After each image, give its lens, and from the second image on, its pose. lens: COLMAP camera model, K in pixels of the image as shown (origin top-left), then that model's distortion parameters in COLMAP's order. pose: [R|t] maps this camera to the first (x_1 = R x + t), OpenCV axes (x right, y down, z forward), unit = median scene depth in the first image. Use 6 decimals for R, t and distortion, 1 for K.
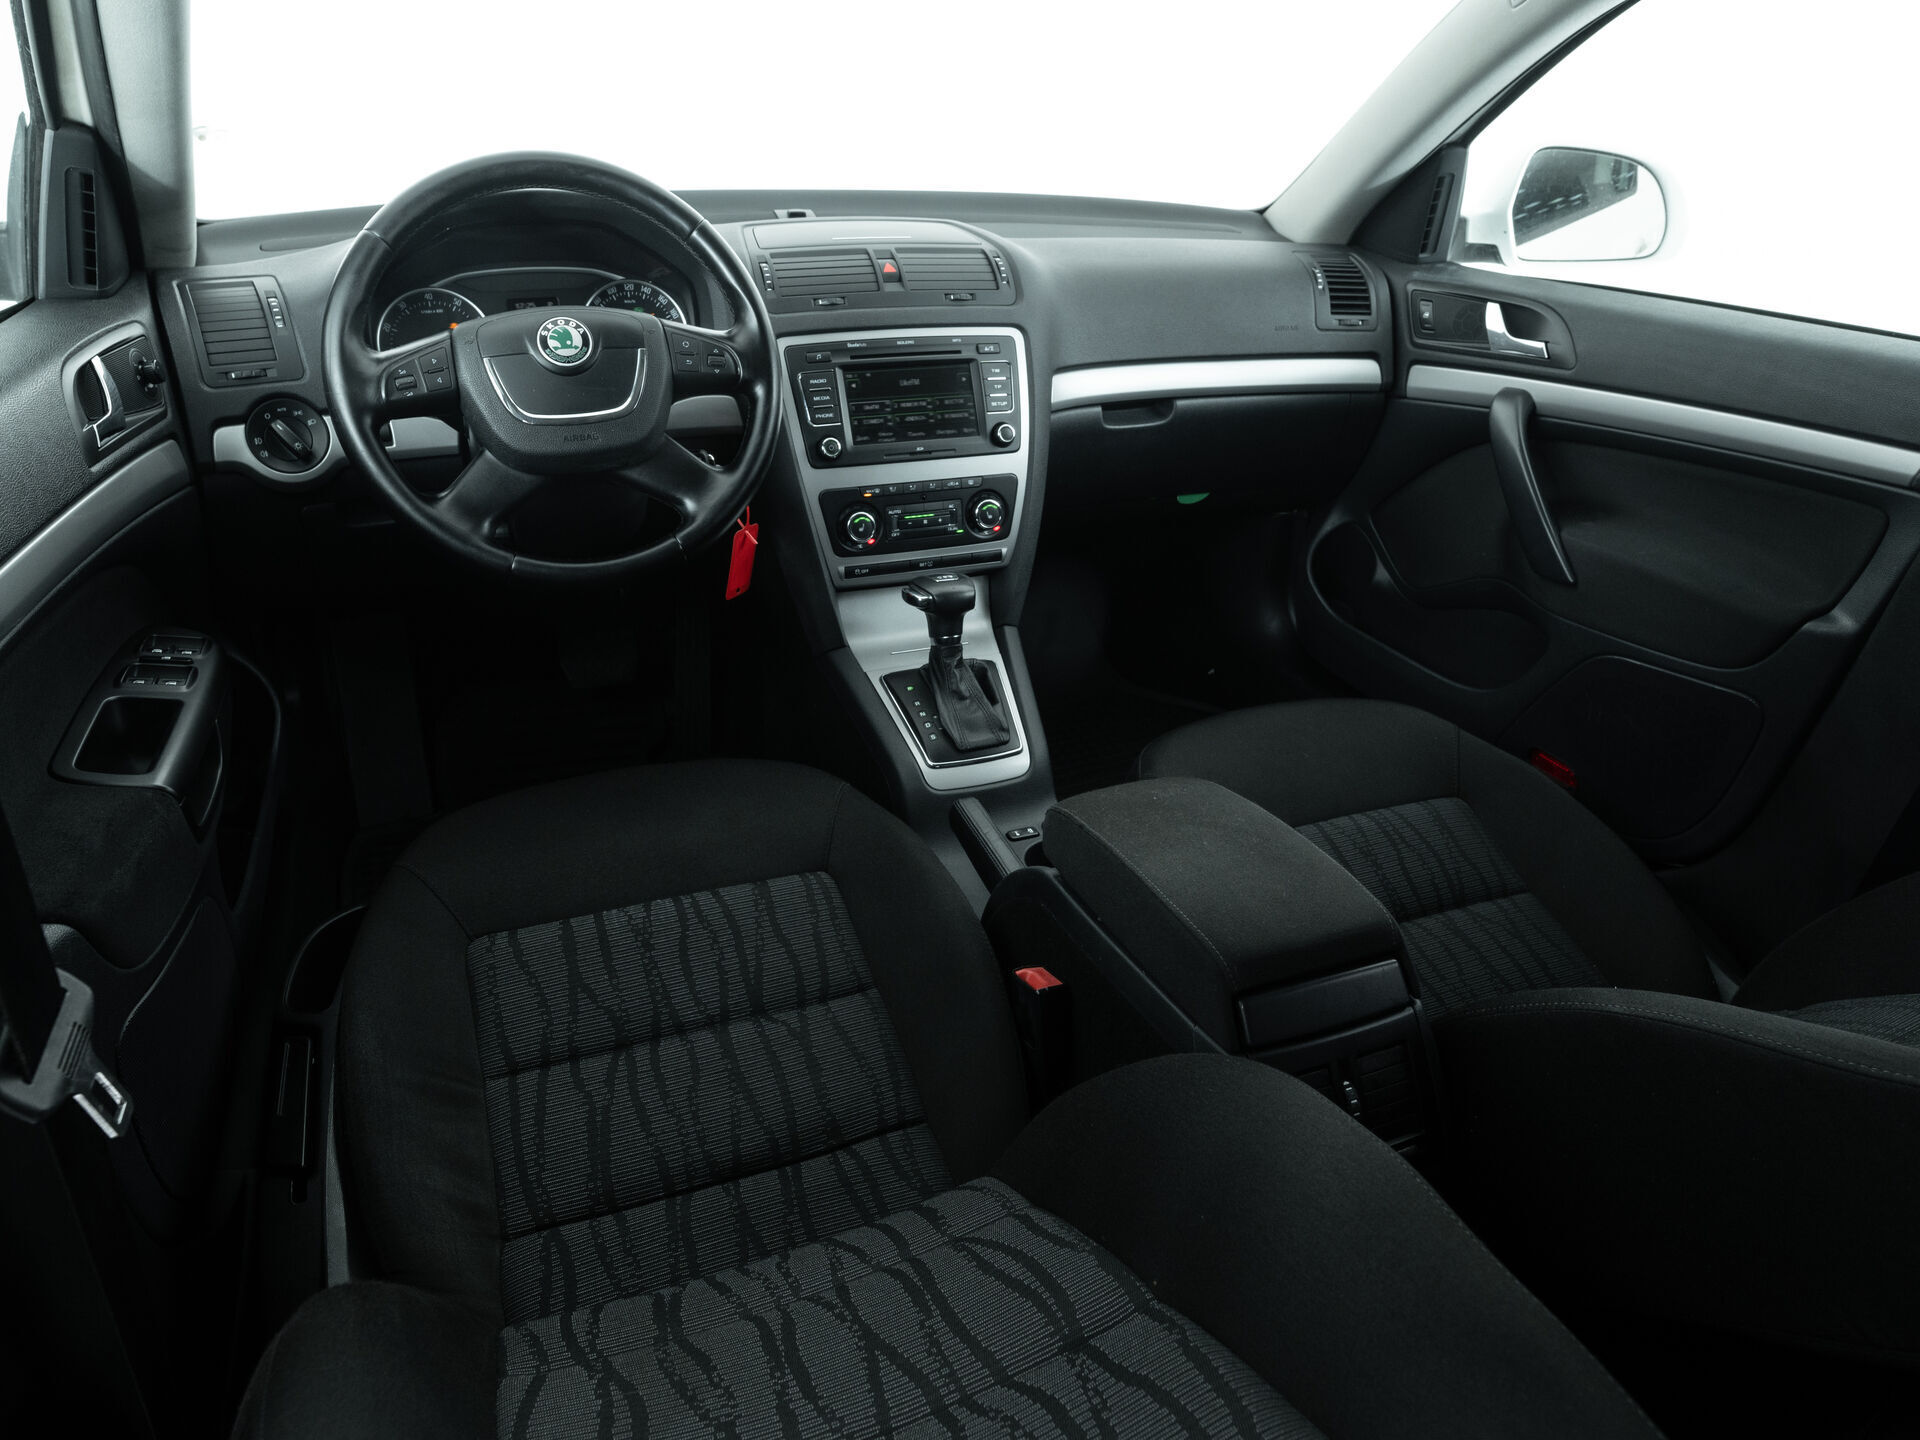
lens RADIAL K [[1272.0, 0, 971.1], [0, 1272.0, 715.8], [0, 0, 1]] dist [-0.023824, -0.003001]
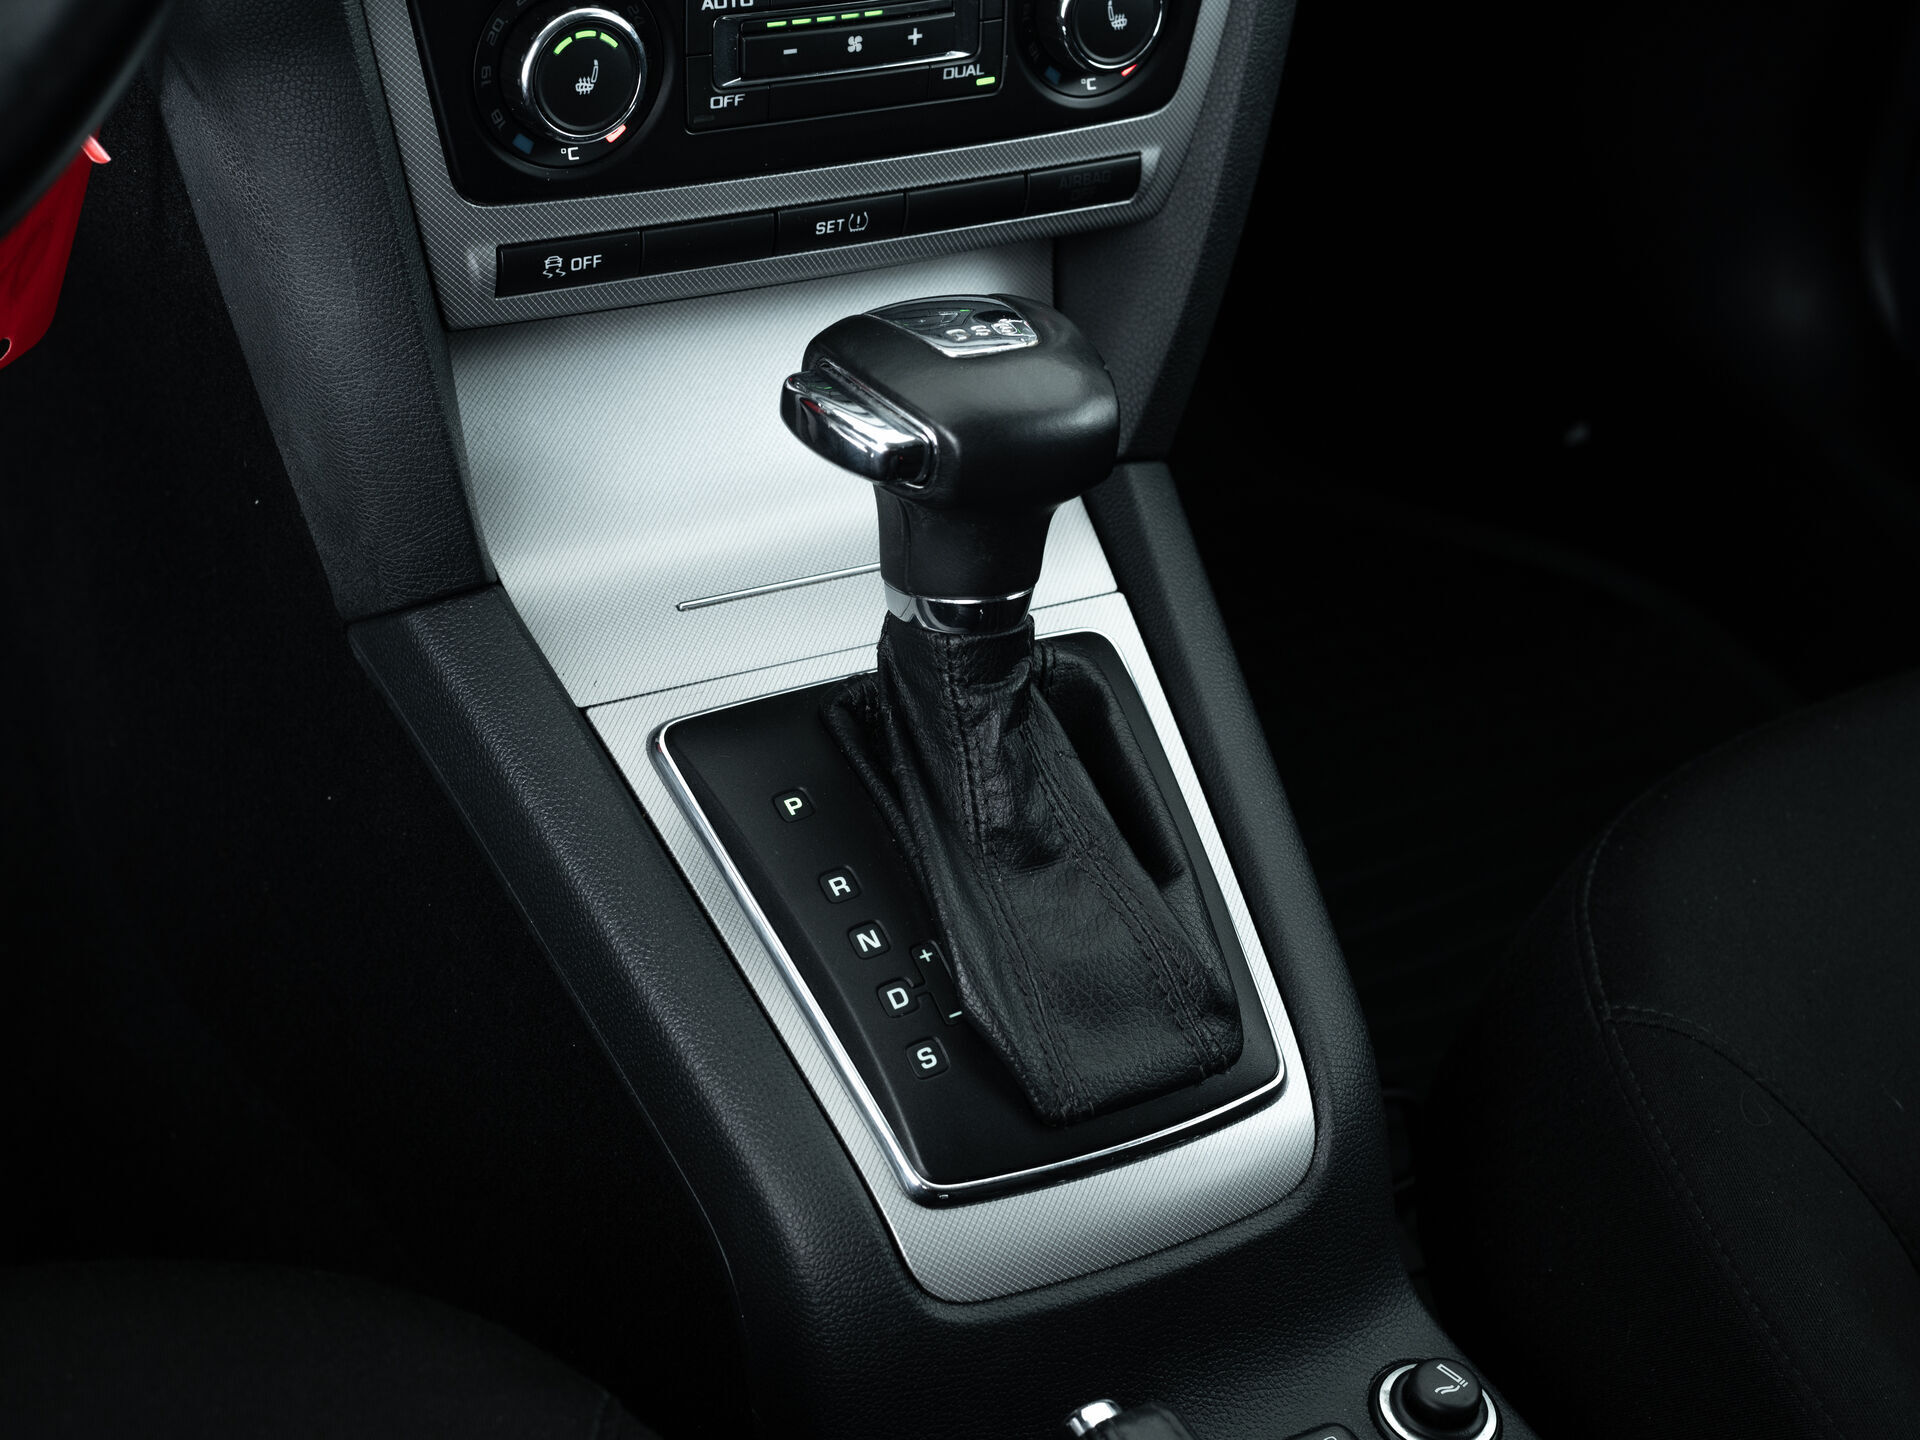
lens RADIAL K [[3244.1, 0, 958.2], [0, 3244.1, 727.2], [0, 0, 1]] dist [-0.120534, 0.000000]
pose [[0.987784, 0.001652, 0.155819, -0.109126], [-0.026821, 0.986824, 0.159560, -0.127721], [-0.153502, -0.161790, 0.974813, 0.429370]]
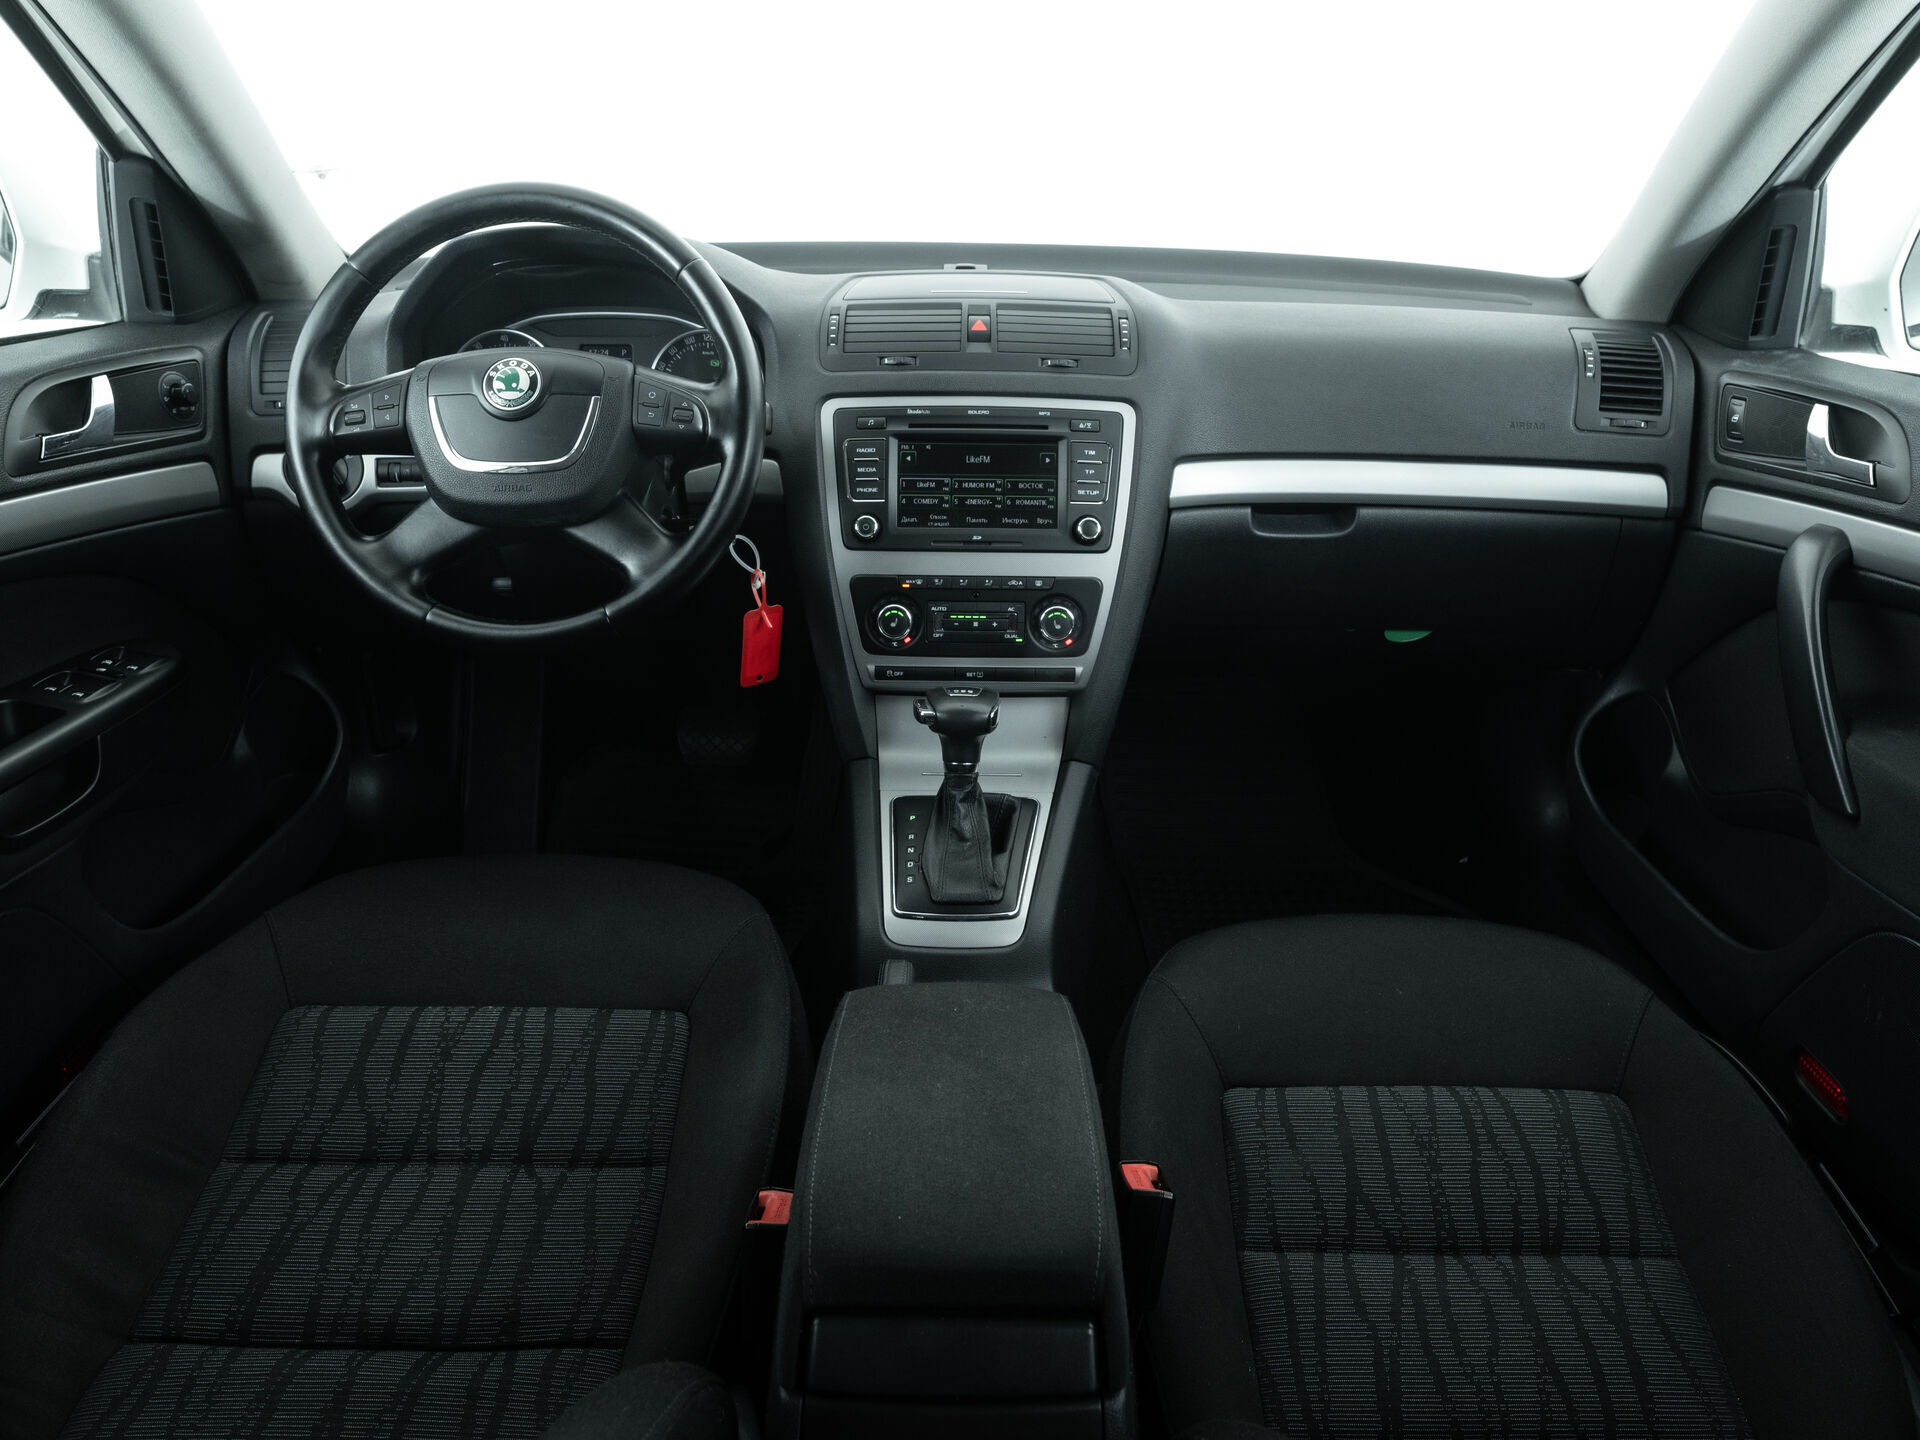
lens RADIAL K [[1351.3, 0, 975.0], [0, 1351.3, 757.3], [0, 0, 1]] dist [-0.023709, -0.005002]
pose [[0.924676, 0.140527, -0.353873, 0.298145], [-0.158627, 0.987082, -0.022515, -0.047032], [0.346138, 0.076953, 0.935022, 0.178009]]
